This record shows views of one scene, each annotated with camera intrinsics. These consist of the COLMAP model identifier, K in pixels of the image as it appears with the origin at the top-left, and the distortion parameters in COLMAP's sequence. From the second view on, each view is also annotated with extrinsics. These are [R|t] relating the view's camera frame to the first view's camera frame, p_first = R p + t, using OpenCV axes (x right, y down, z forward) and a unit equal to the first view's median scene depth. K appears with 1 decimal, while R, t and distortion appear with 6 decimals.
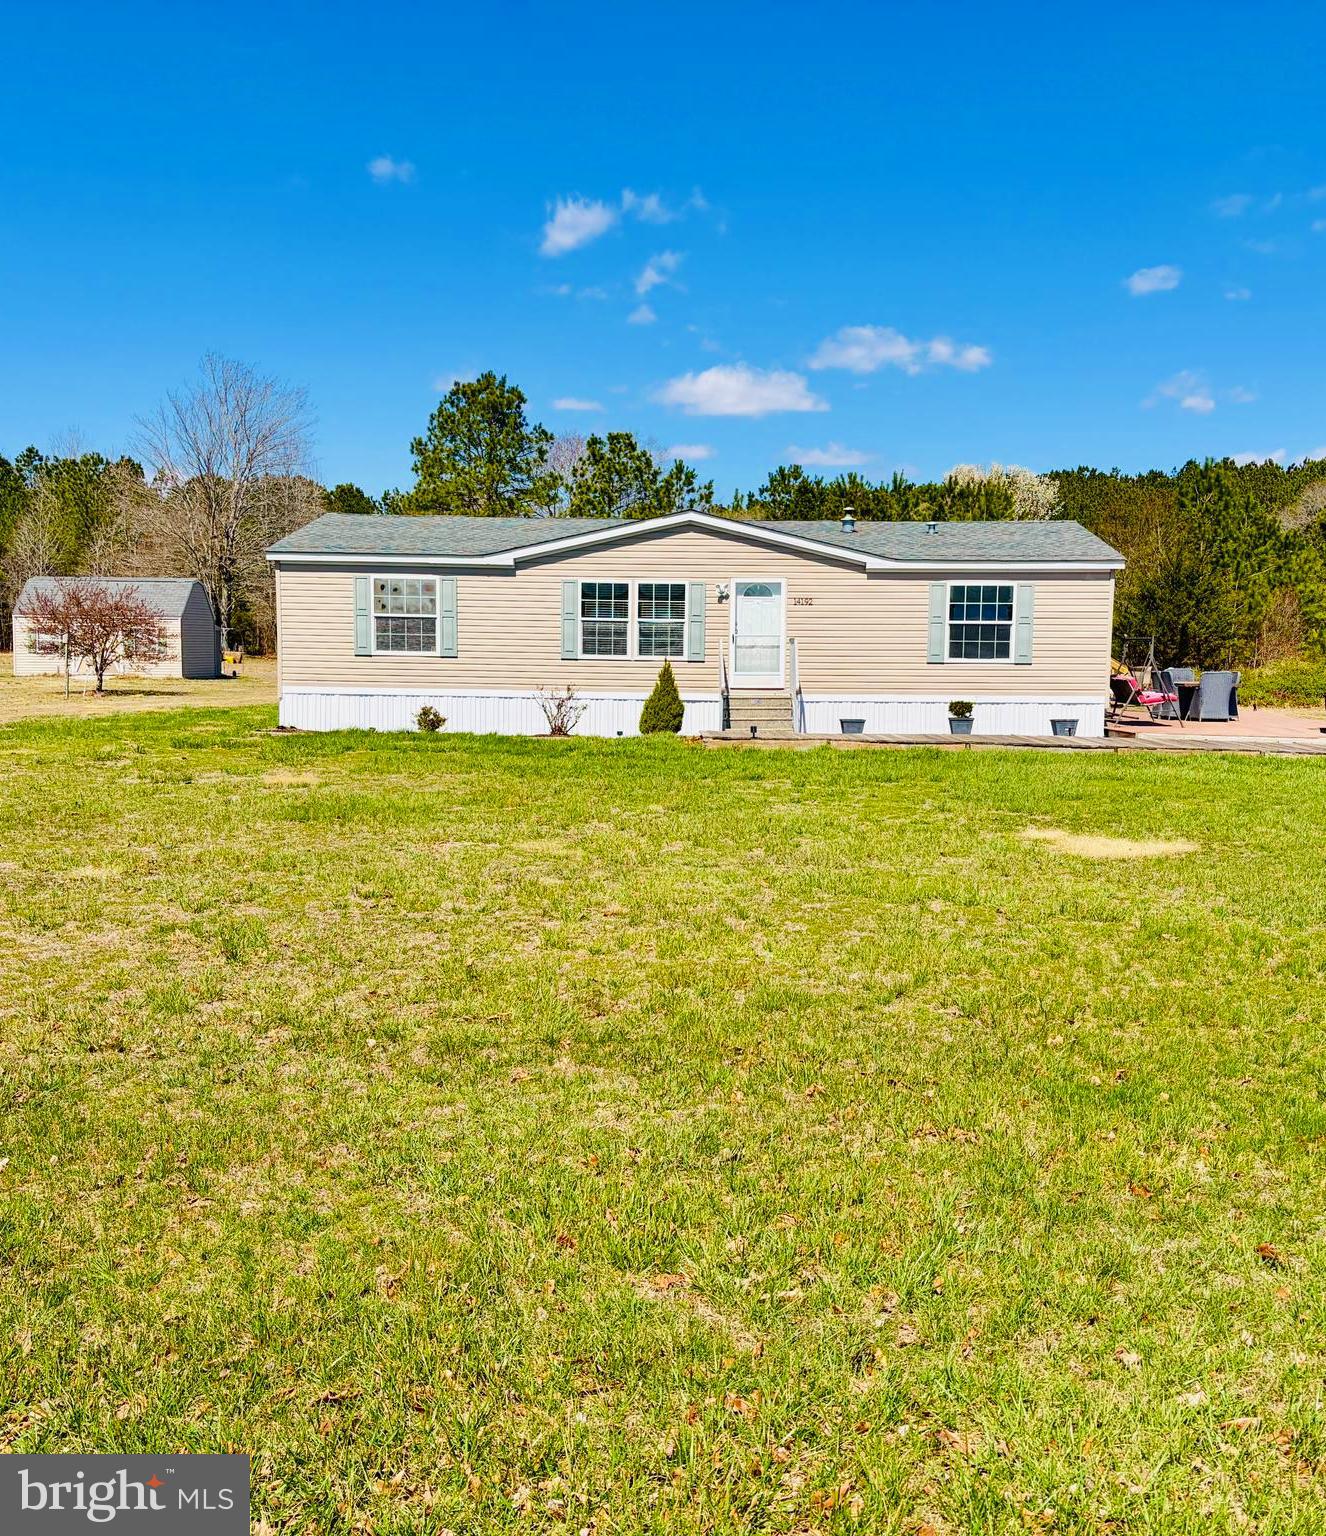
lens RADIAL K [[1595.1, 0, 662.9], [0, 1595.1, 763.8], [0, 0, 1]] dist [0.119460, 0.000000]
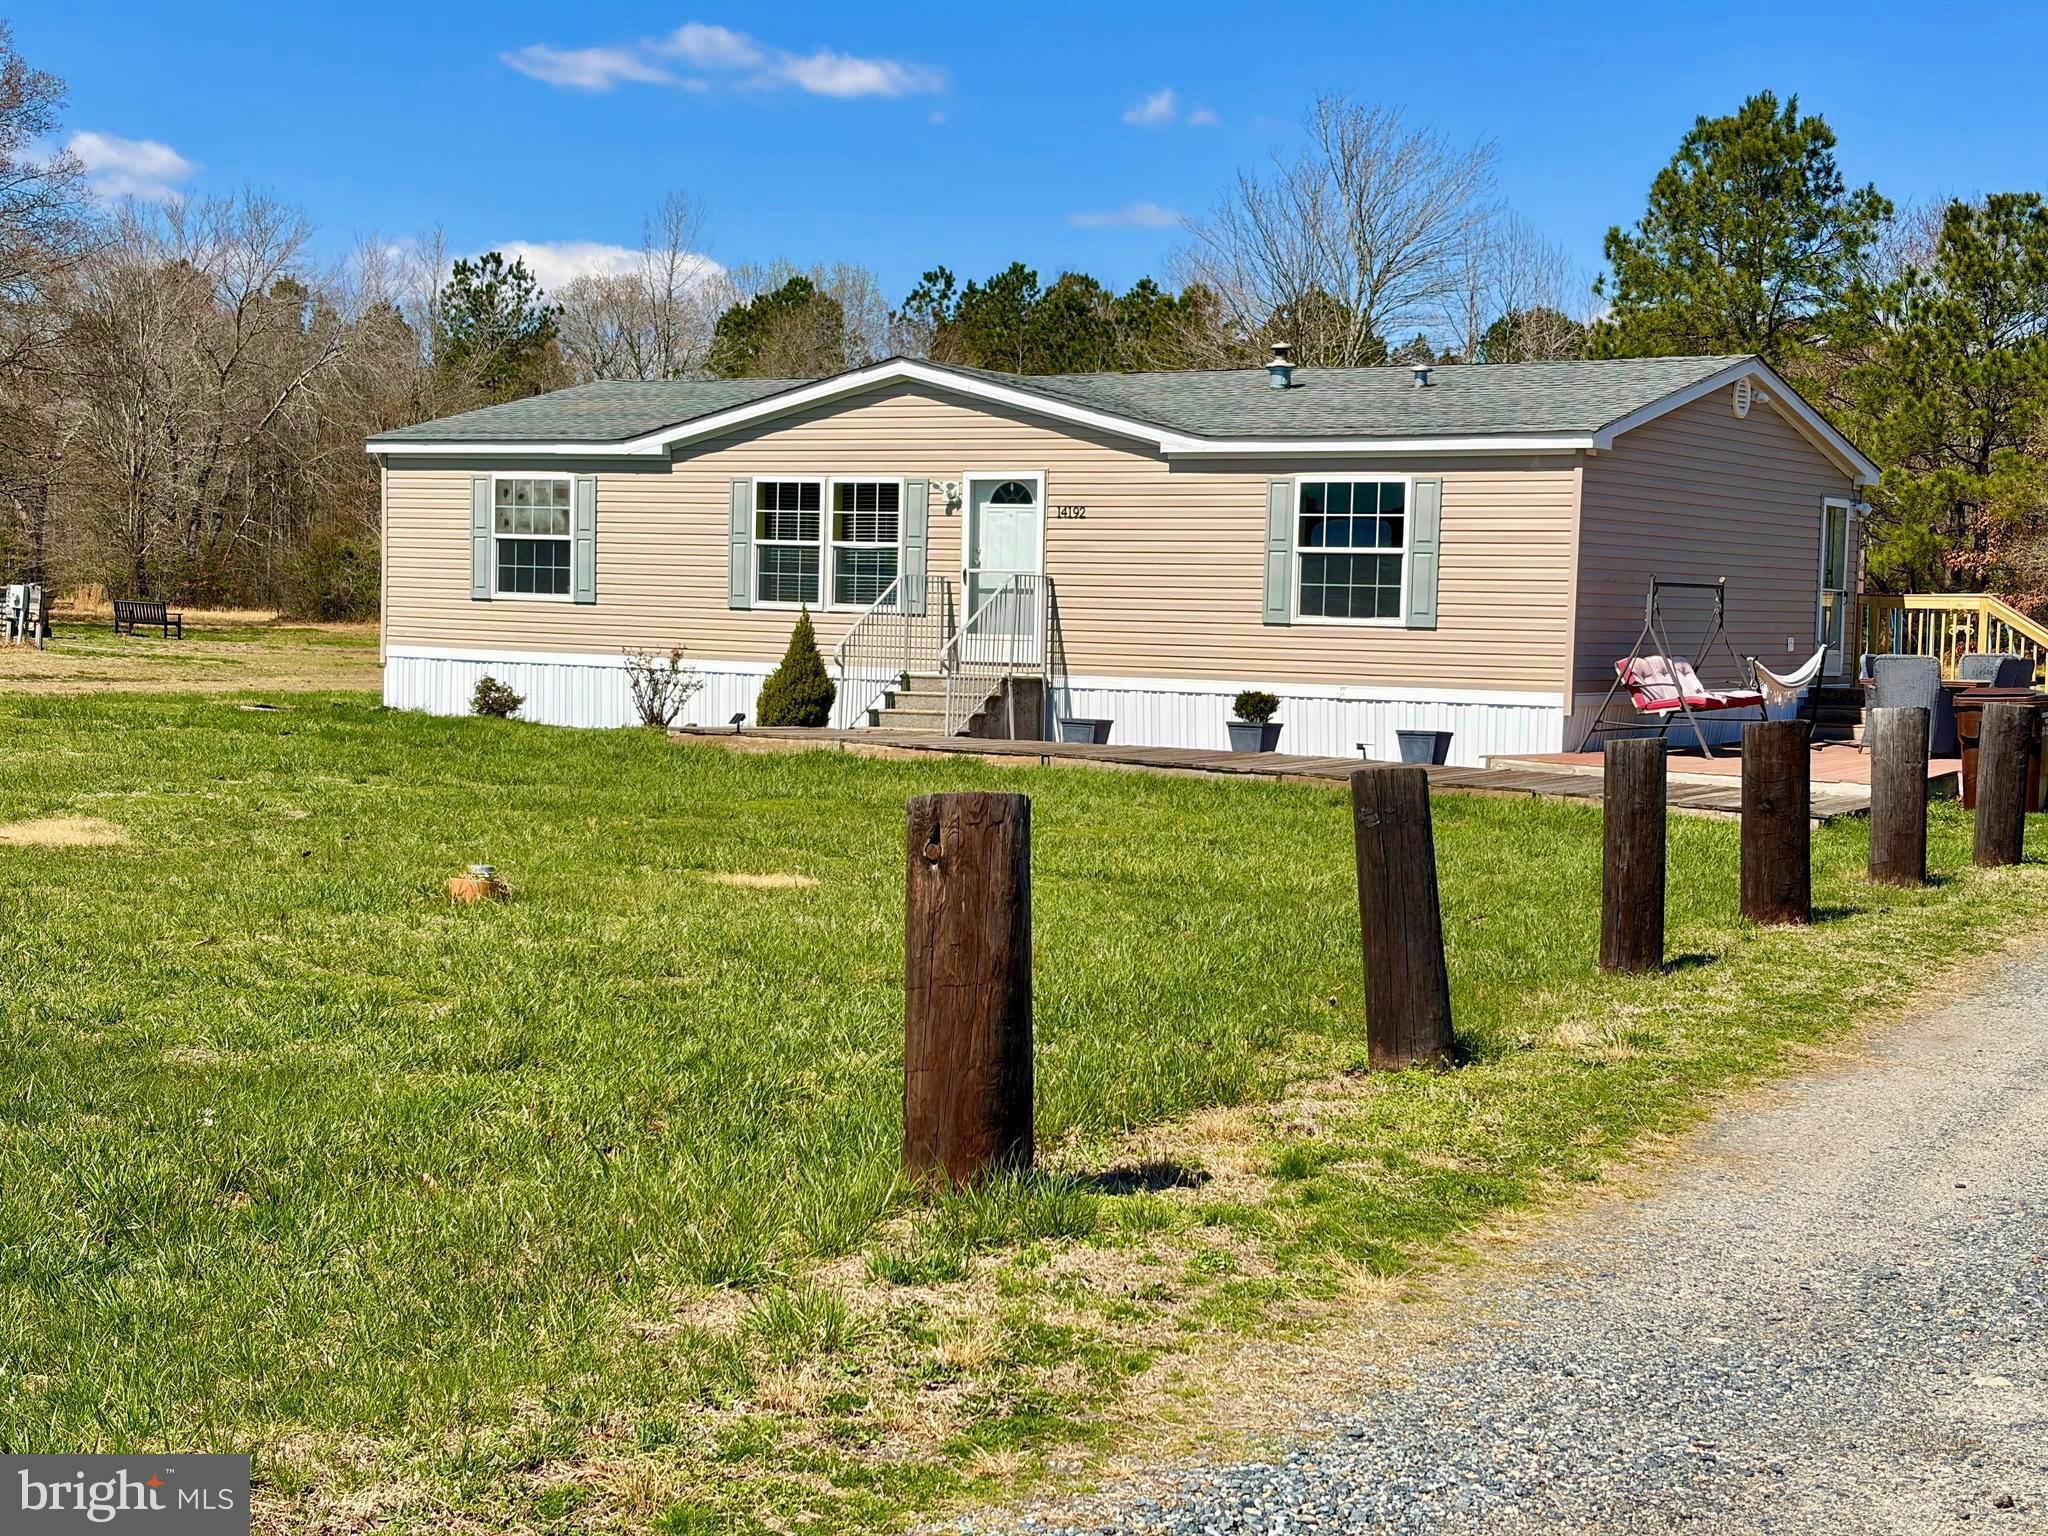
lens RADIAL K [[3097.9, 0, 1023.6], [0, 3097.9, 772.5], [0, 0, 1]] dist [0.005533, 0.000000]
pose [[0.860659, 0.039092, -0.507679, 0.634208], [-0.052161, 0.998572, -0.011536, 0.004381], [0.506503, 0.036410, 0.861469, 0.047892]]
